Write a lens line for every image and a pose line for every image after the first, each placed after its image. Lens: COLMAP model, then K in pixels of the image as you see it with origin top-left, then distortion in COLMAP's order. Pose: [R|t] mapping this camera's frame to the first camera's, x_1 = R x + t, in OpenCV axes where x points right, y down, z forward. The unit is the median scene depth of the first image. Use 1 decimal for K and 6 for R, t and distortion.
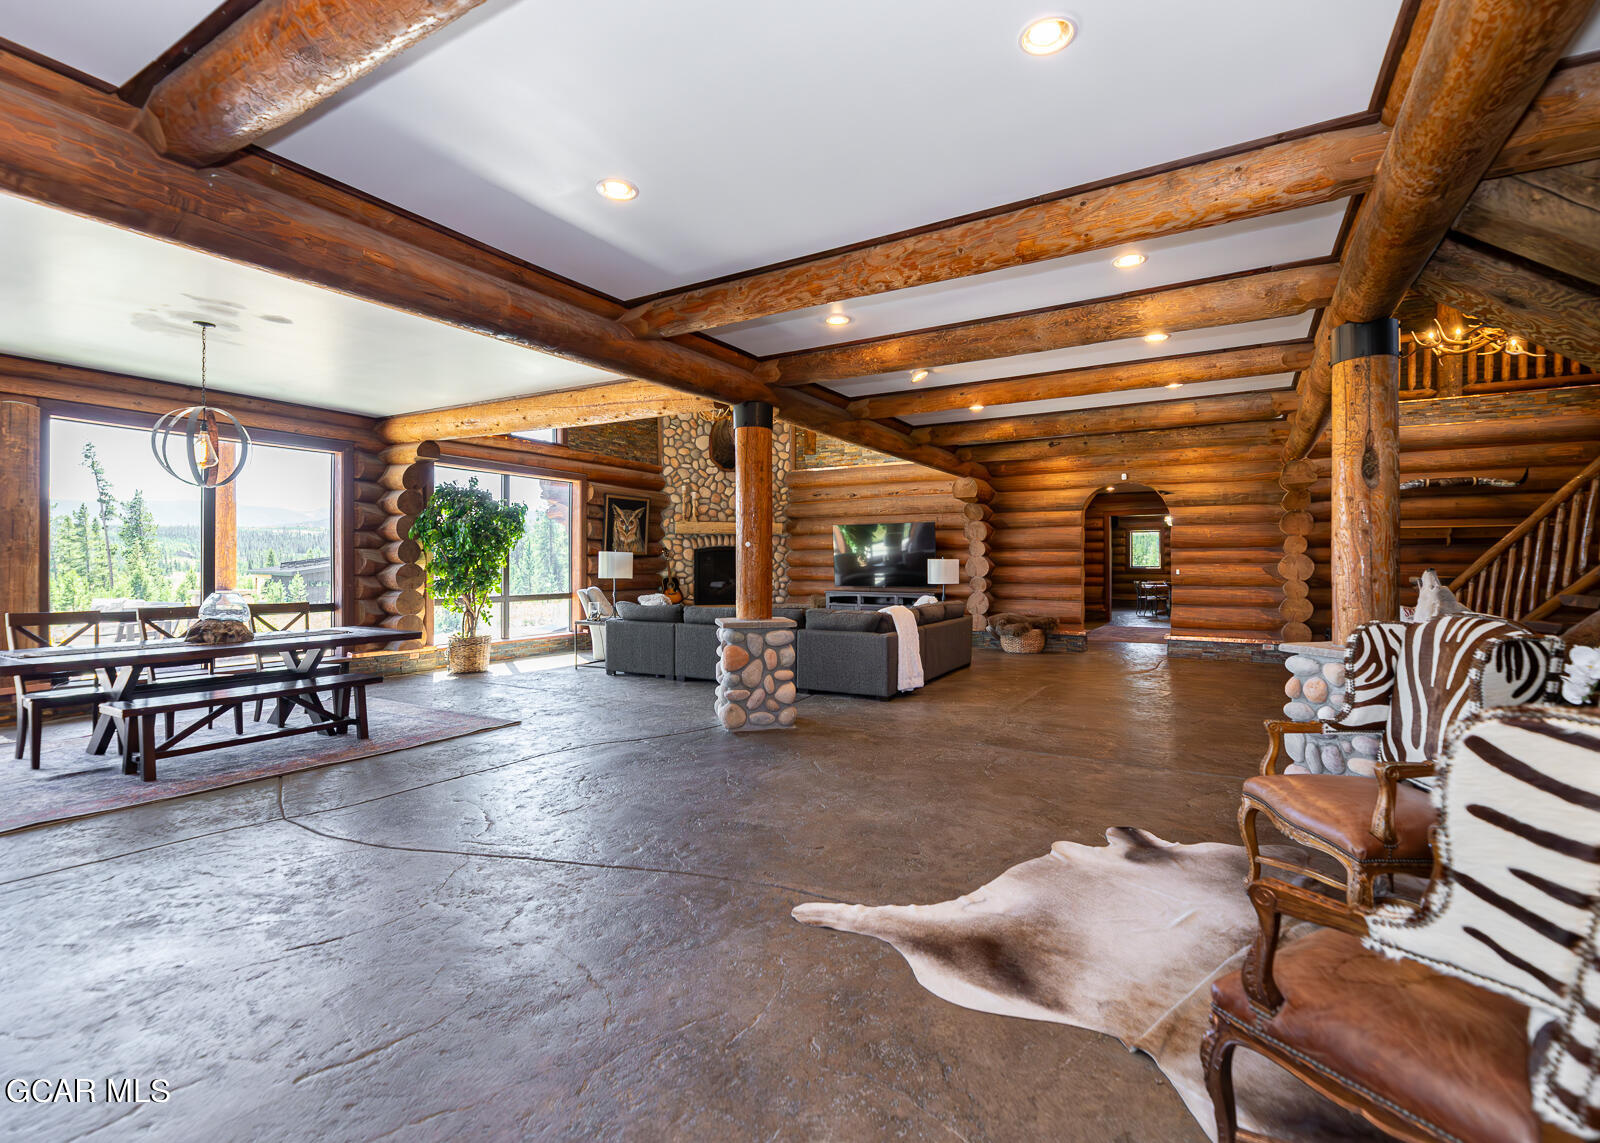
lens RADIAL K [[722.8, 0, 829.9], [0, 722.8, 563.6], [0, 0, 1]] dist [-0.005744, 0.000180]
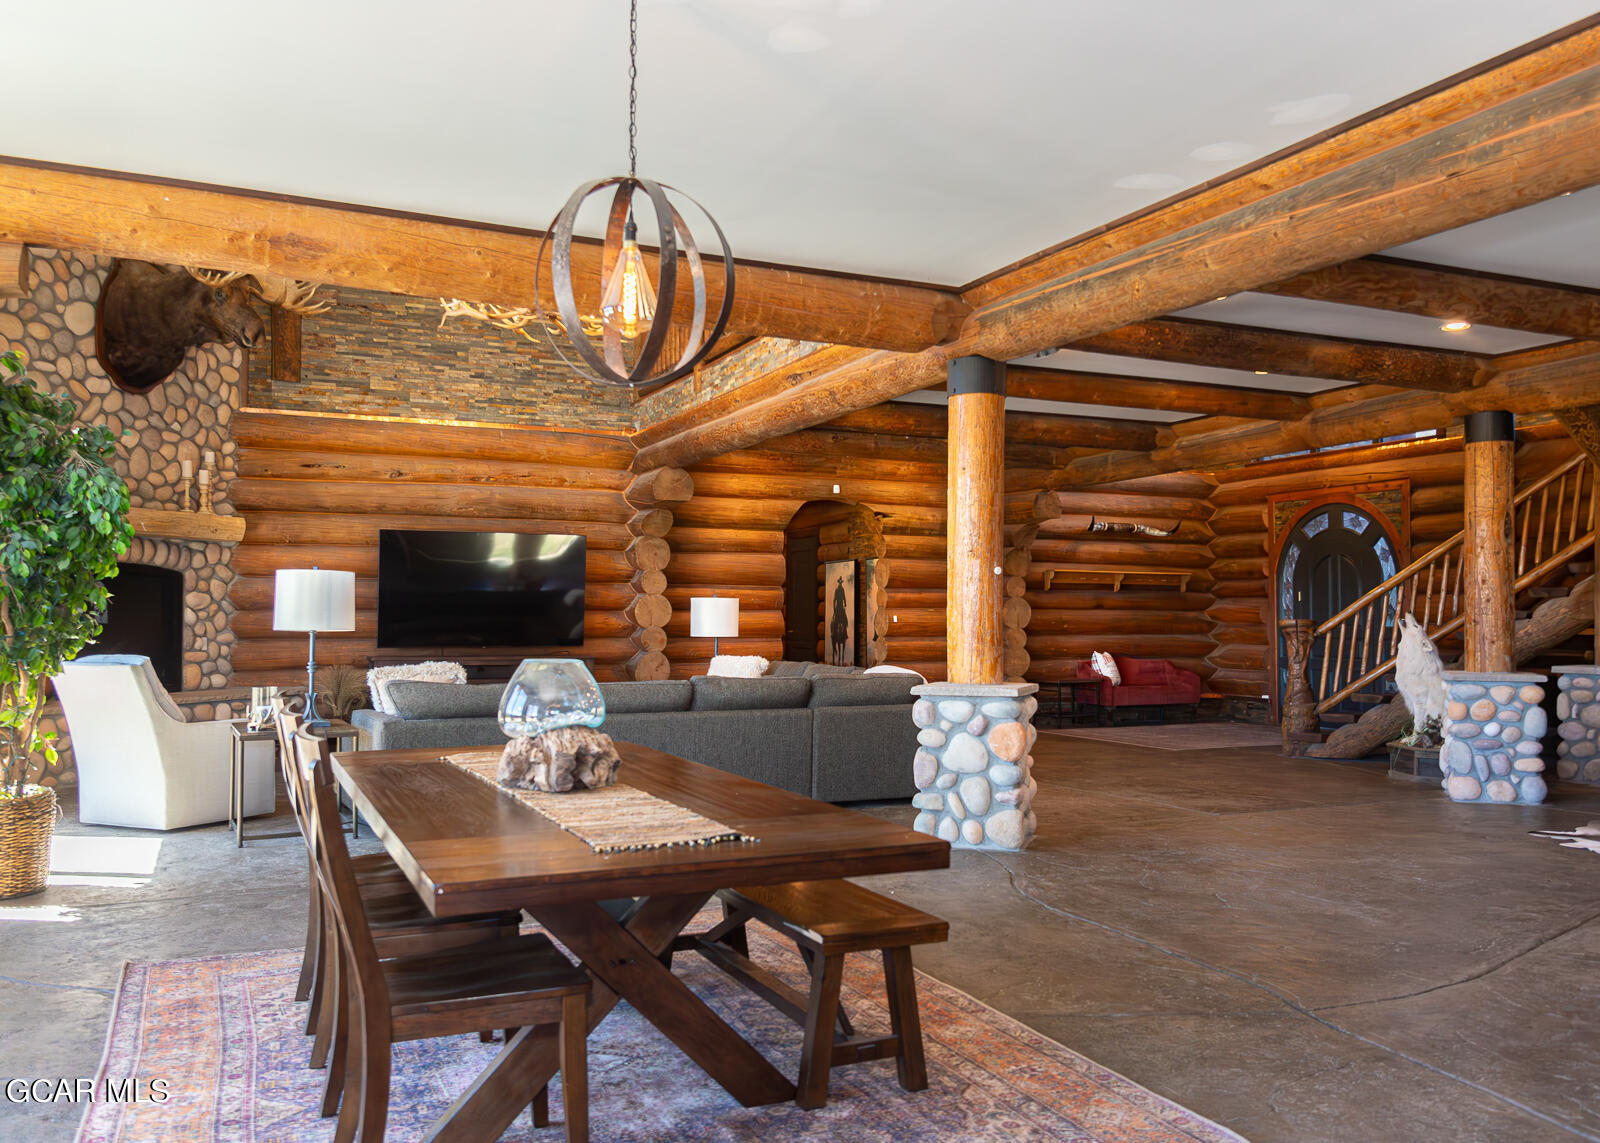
lens RADIAL K [[1291.4, 0, 843.1], [0, 1291.4, 583.7], [0, 0, 1]] dist [0.001797, -0.004784]
pose [[0.578817, 0.022735, 0.815140, -0.819556], [-0.003880, 0.999677, -0.025127, 0.010867], [-0.815448, 0.011381, 0.578718, 0.296830]]
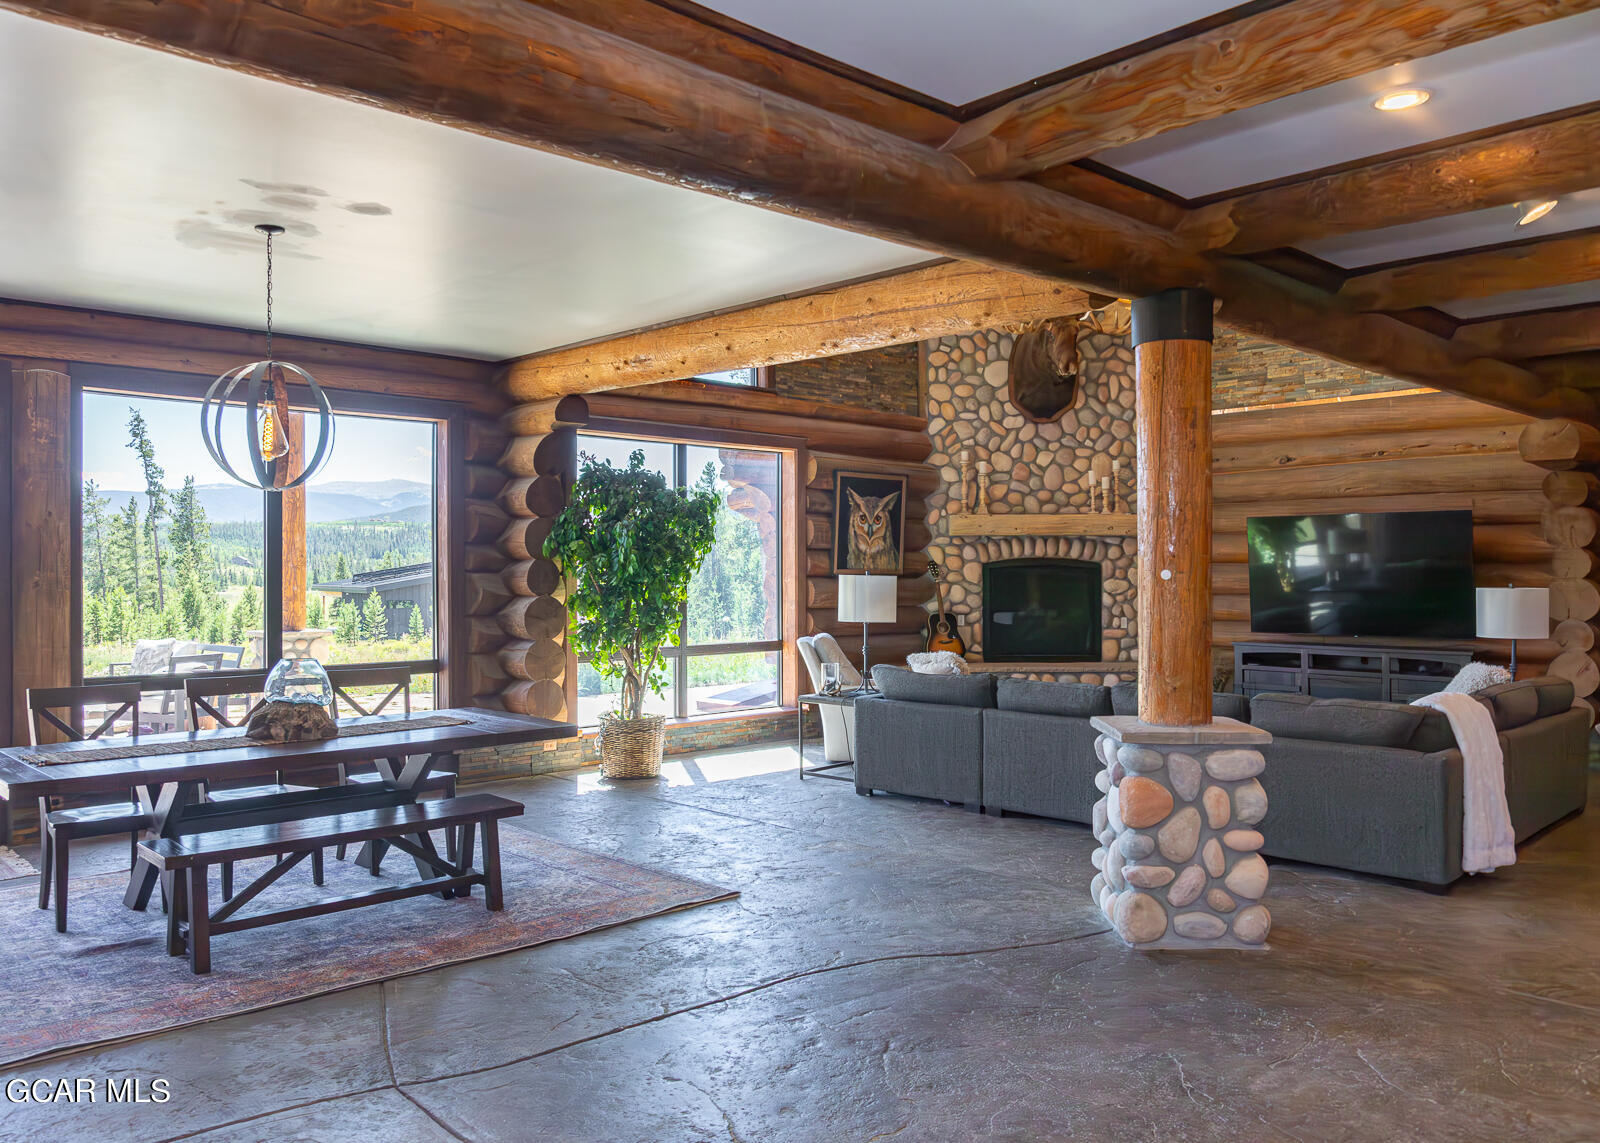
lens RADIAL K [[1205.8, 0, 782.6], [0, 1205.8, 575.3], [0, 0, 1]] dist [-0.023055, 0.000452]
pose [[0.953134, -0.001567, -0.302544, -0.079562], [0.002502, 0.999993, 0.002703, -0.020295], [0.302538, -0.003334, 0.953132, 0.086135]]
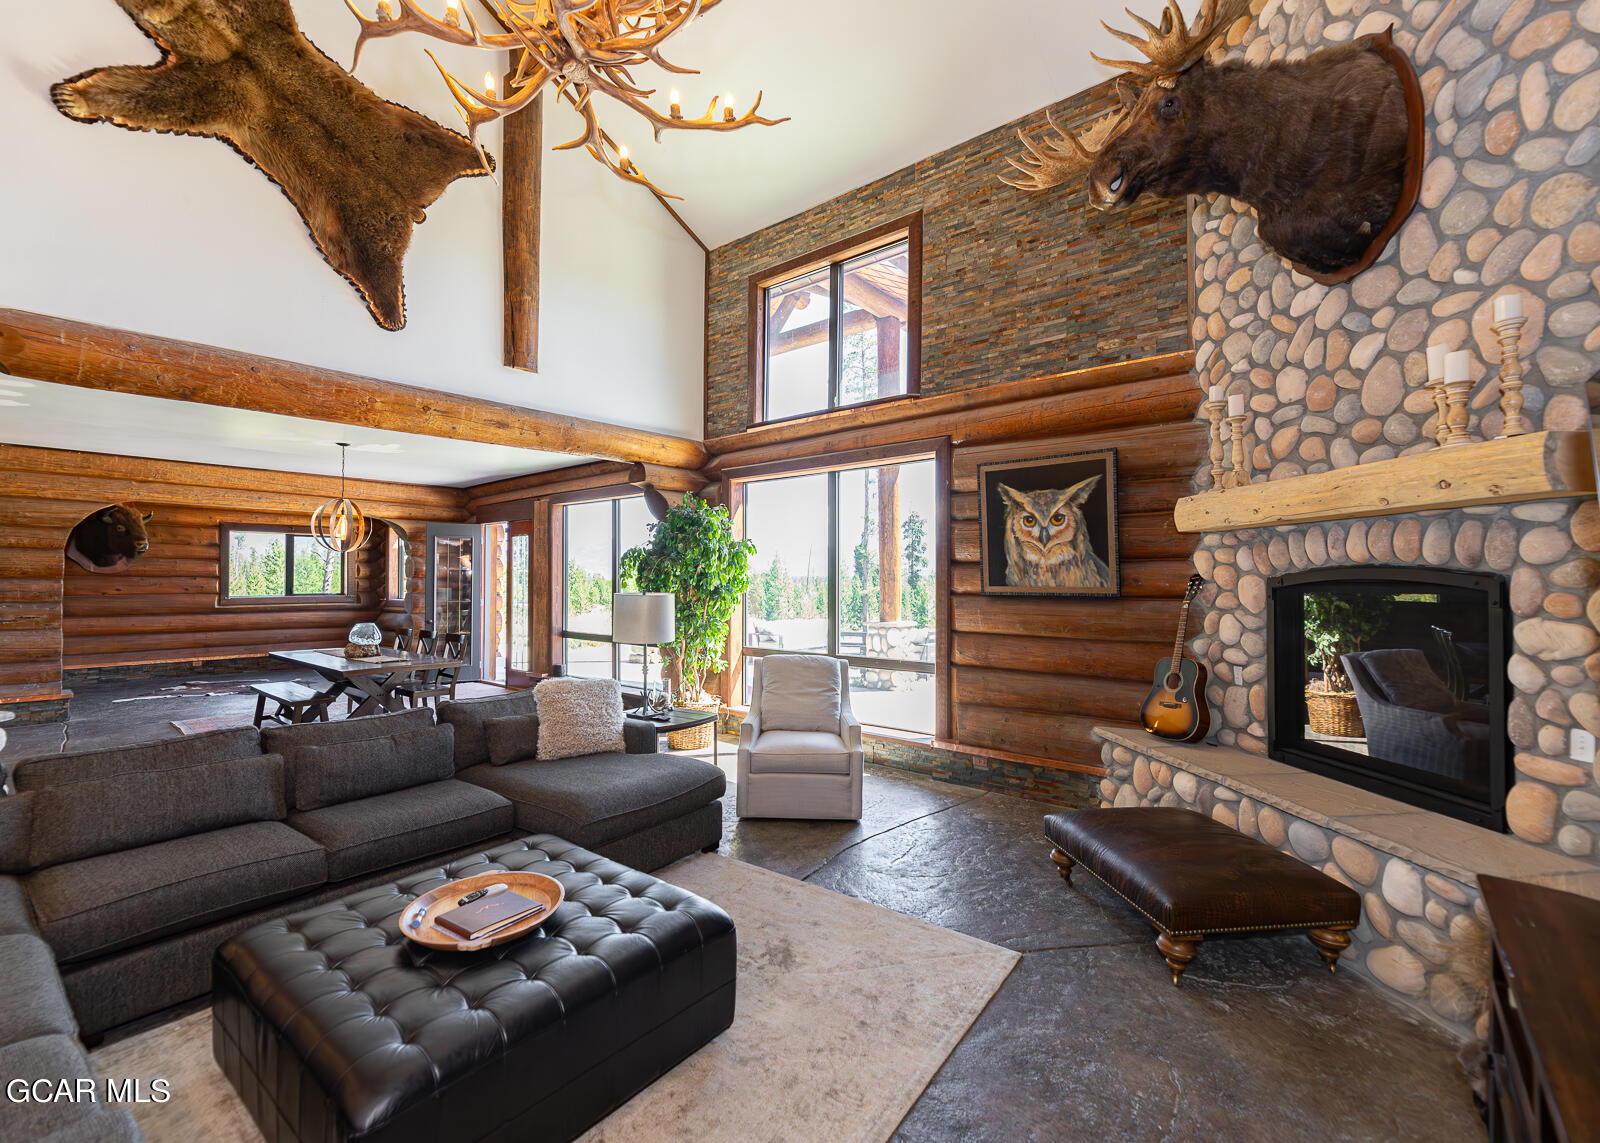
lens RADIAL K [[693.4, 0, 791.0], [0, 693.4, 572.7], [0, 0, 1]] dist [-0.000413, -0.000649]
pose [[-0.193411, -0.014058, -0.981017, 0.220726], [-0.001174, 0.999900, -0.014098, -0.026348], [0.981117, -0.001575, -0.193408, 1.314638]]
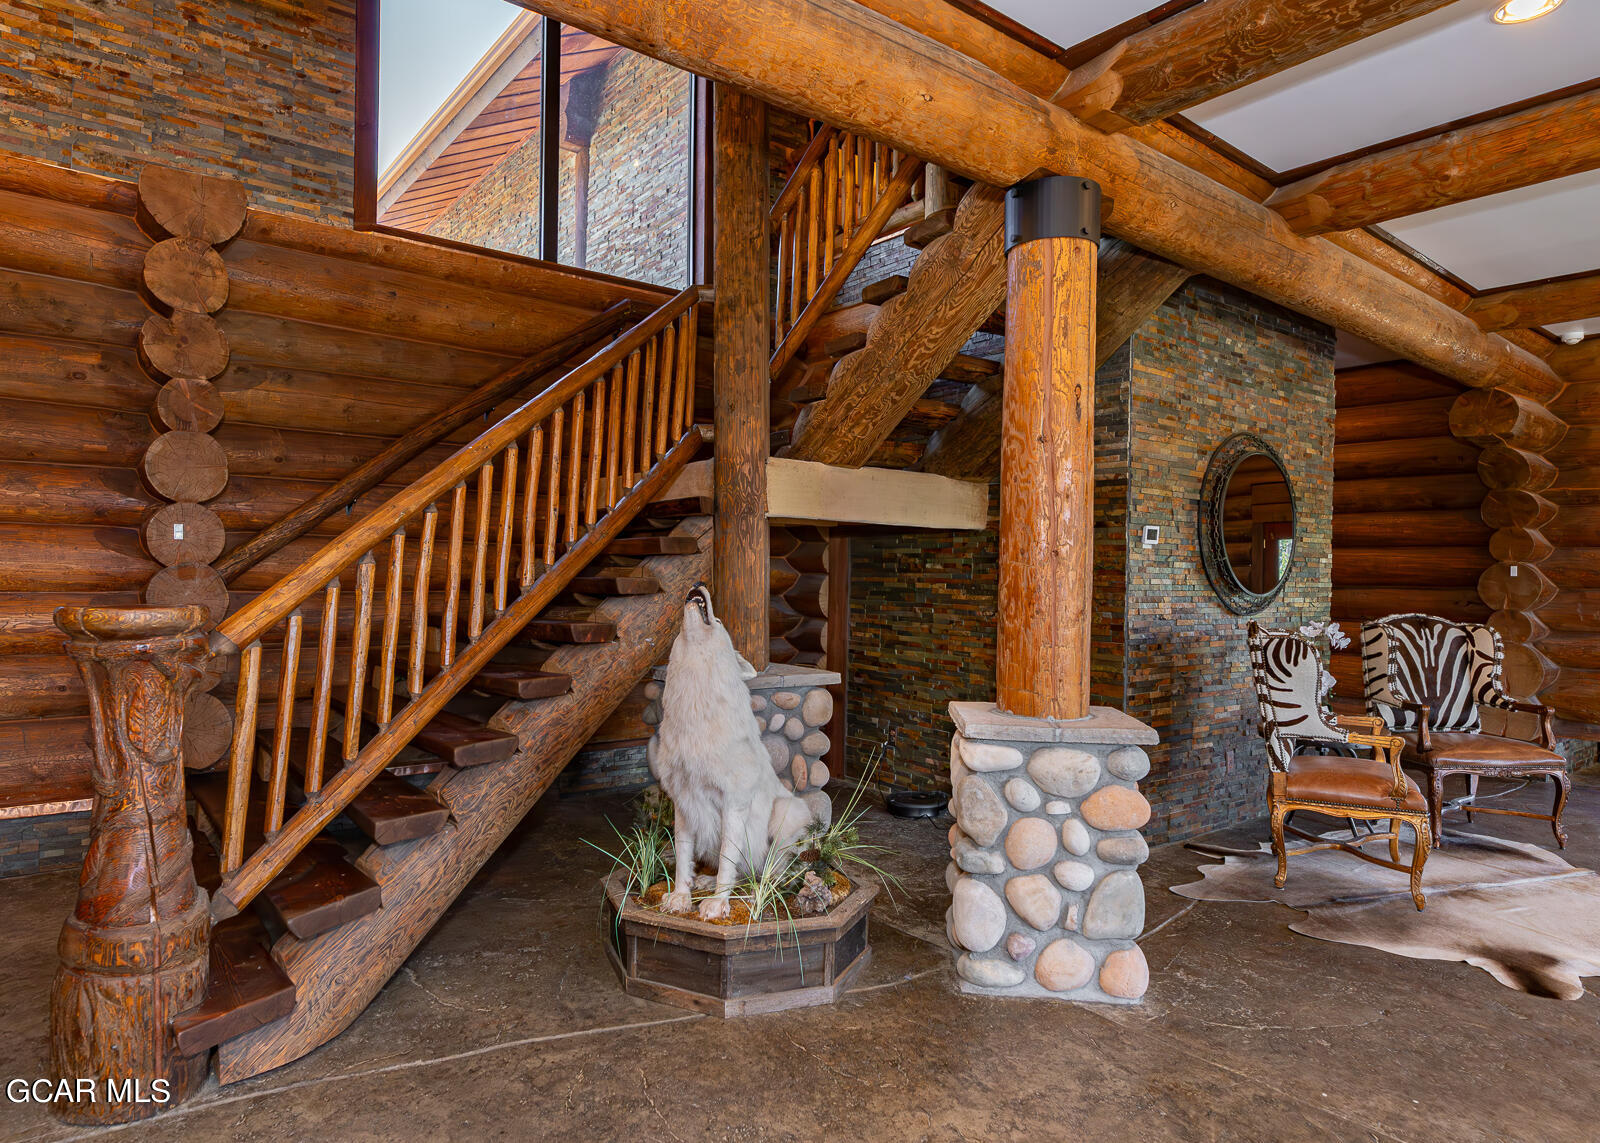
lens RADIAL K [[947.8, 0, 766.4], [0, 947.8, 574.8], [0, 0, 1]] dist [-0.001791, 0.000061]
pose [[-0.916695, -0.016234, 0.399259, 0.305884], [-0.018713, 0.999822, -0.002312, 0.001785], [-0.399150, -0.009590, -0.916835, 0.880236]]
